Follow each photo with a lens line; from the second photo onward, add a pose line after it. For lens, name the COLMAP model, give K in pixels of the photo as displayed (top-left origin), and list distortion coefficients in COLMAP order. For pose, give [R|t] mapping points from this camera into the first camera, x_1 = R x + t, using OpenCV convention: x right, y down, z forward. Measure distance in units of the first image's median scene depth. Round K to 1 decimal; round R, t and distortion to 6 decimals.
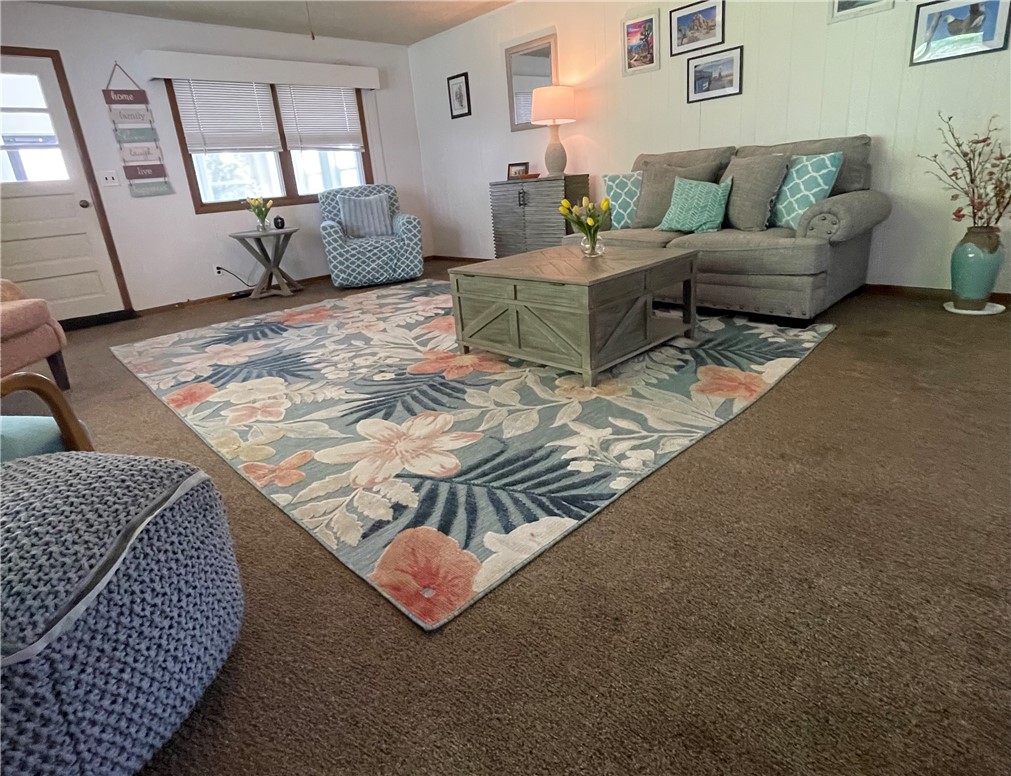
lens RADIAL K [[590.3, 0, 505.5], [0, 590.3, 388.0], [0, 0, 1]] dist [-0.005242, 0.001008]
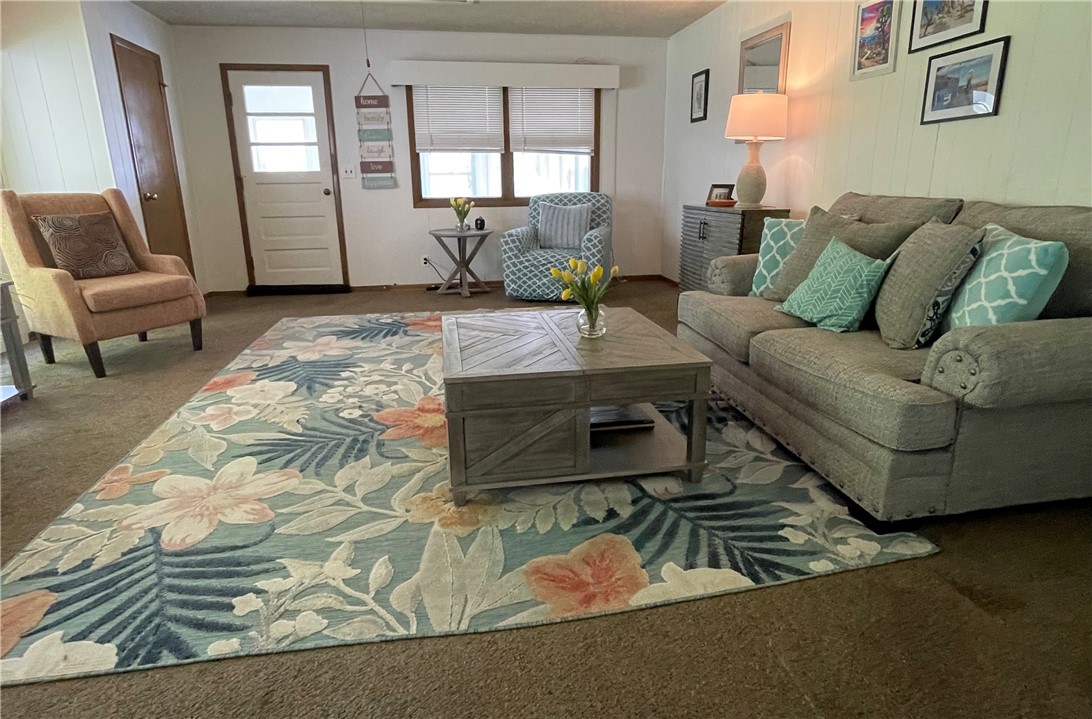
lens RADIAL K [[634.9, 0, 546.0], [0, 634.9, 359.5], [0, 0, 1]] dist [-0.002802, 0.001542]
pose [[0.800897, 0.234321, -0.551051, 0.450095], [-0.246478, 0.967684, 0.053254, -0.179960], [0.545722, 0.093171, 0.832770, 0.234855]]
